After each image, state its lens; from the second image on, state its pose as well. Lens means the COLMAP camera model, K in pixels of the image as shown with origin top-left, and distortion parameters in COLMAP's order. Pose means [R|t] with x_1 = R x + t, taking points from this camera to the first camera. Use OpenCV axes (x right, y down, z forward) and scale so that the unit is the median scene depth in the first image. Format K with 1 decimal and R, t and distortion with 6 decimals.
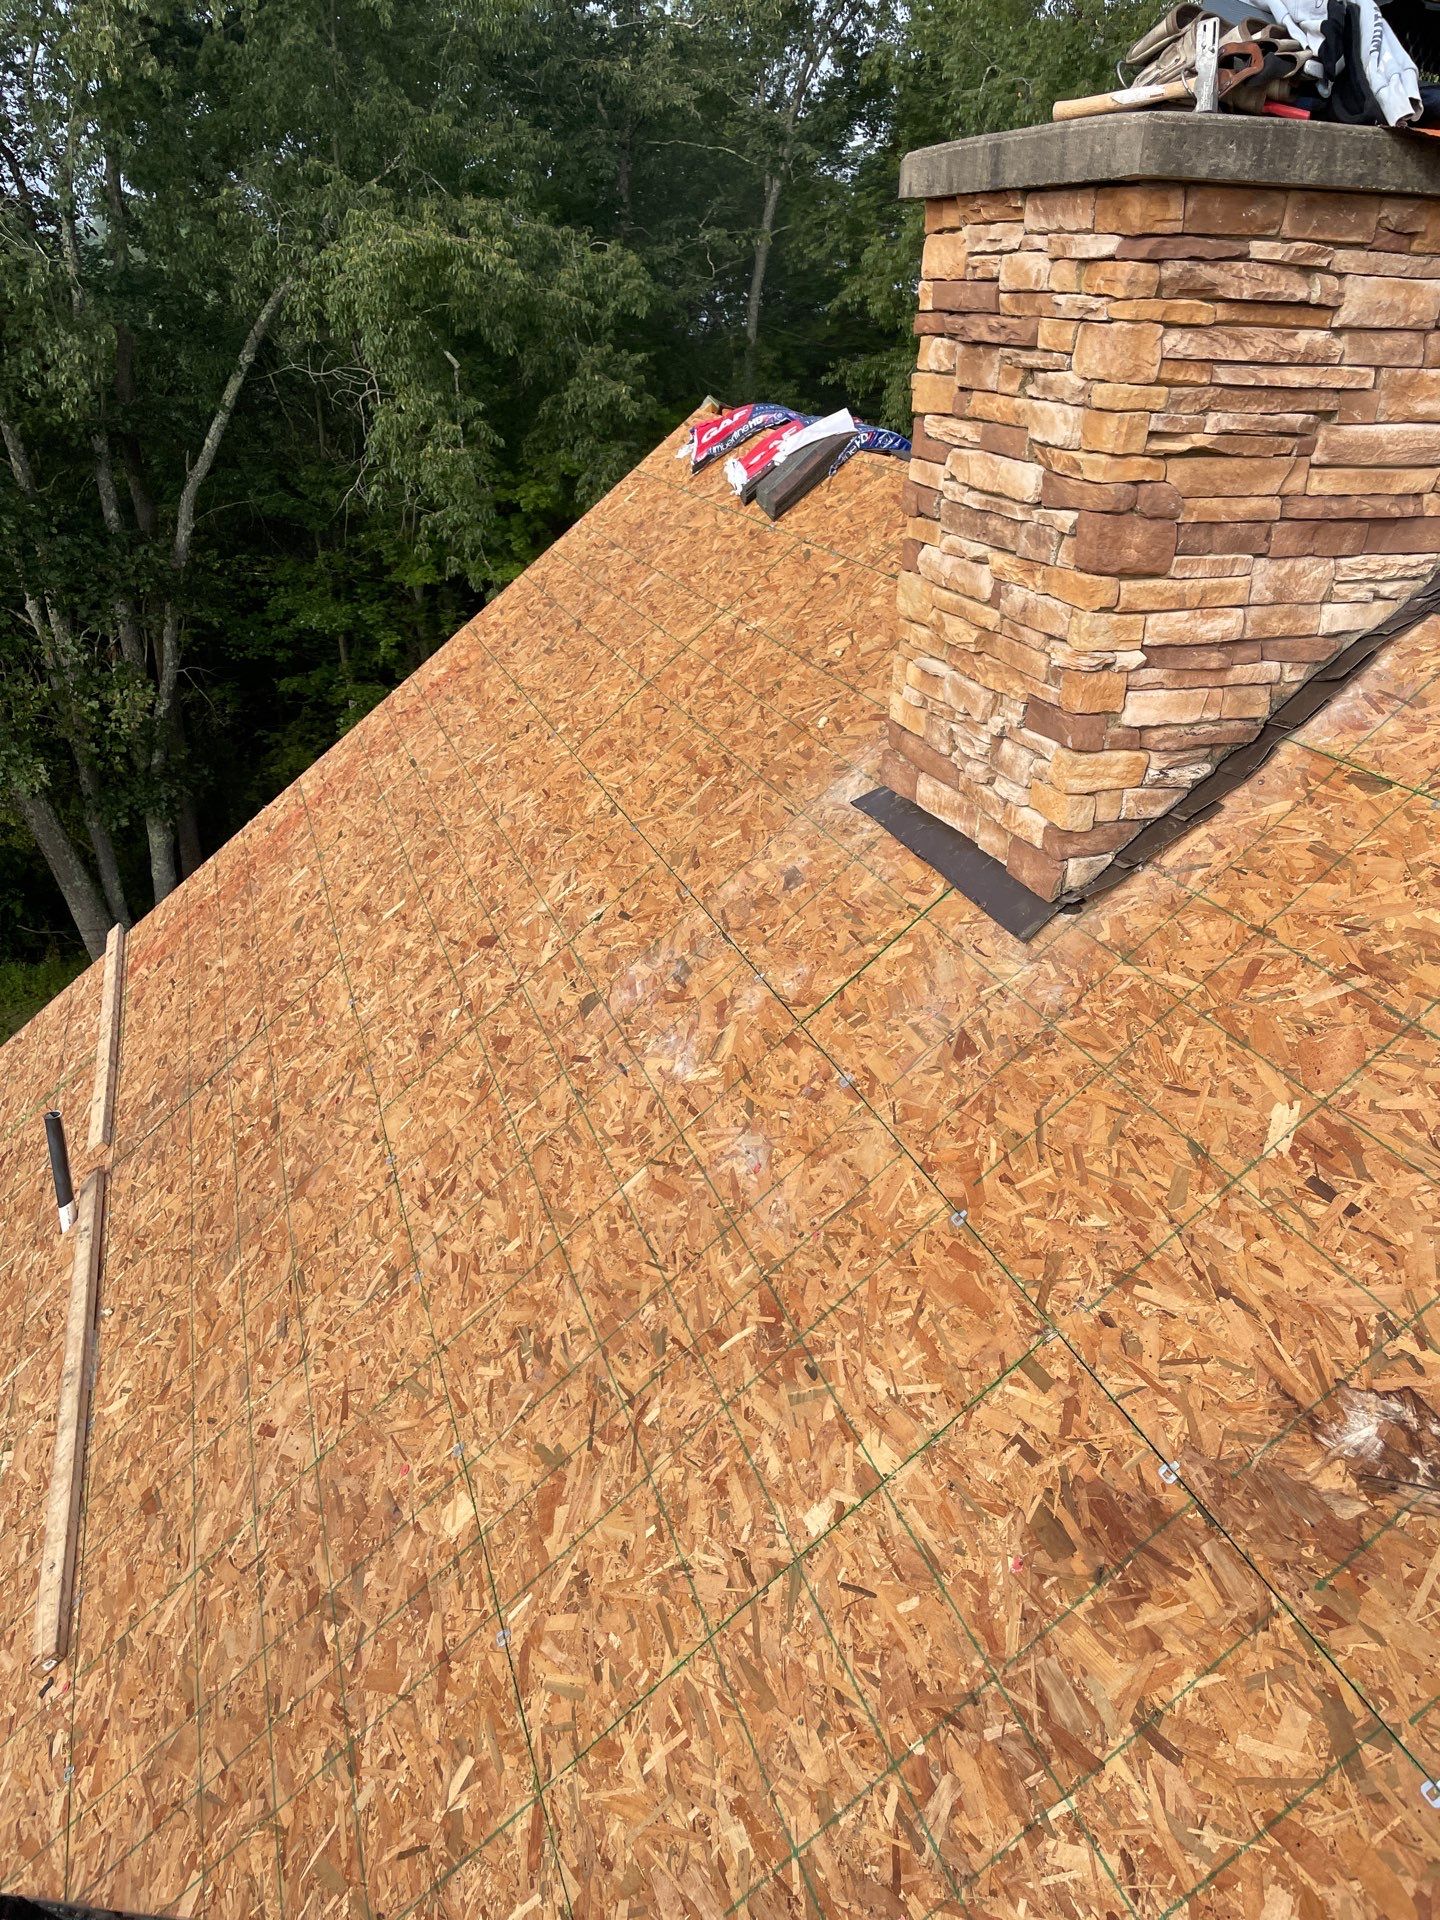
lens RADIAL K [[1466.8, 0, 734.6], [0, 1466.8, 940.3], [0, 0, 1]] dist [0.081988, -0.123710]
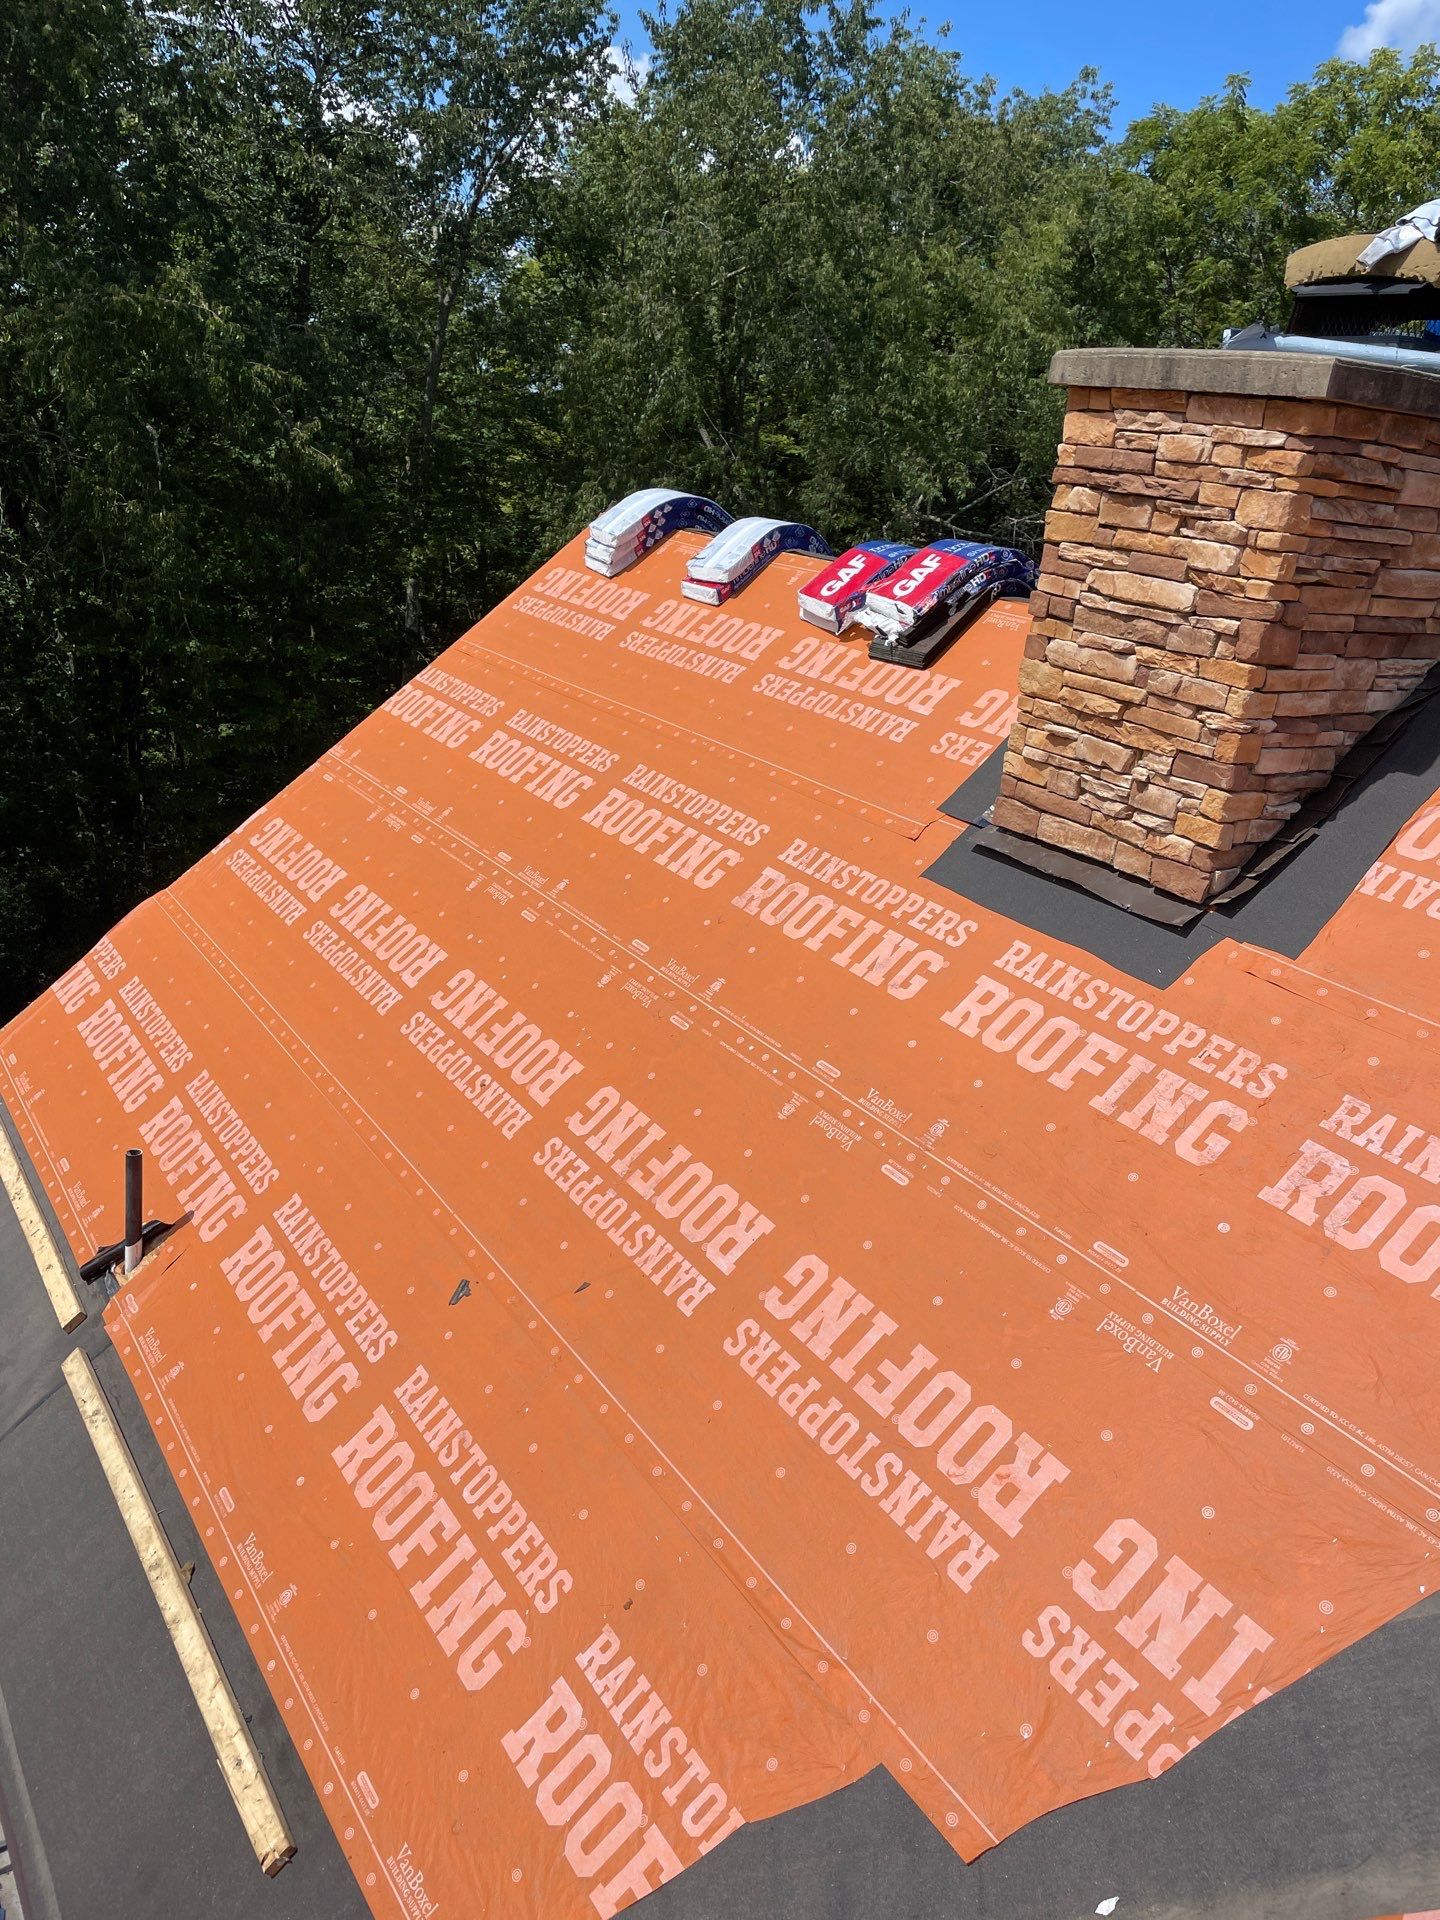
lens RADIAL K [[1466.8, 0, 722.8], [0, 1466.8, 945.0], [0, 0, 1]] dist [0.081988, -0.123710]
pose [[0.961986, -0.013519, 0.272764, -0.252207], [0.028975, 0.998189, -0.052717, 0.031067], [-0.271557, 0.058616, 0.960636, -0.079196]]
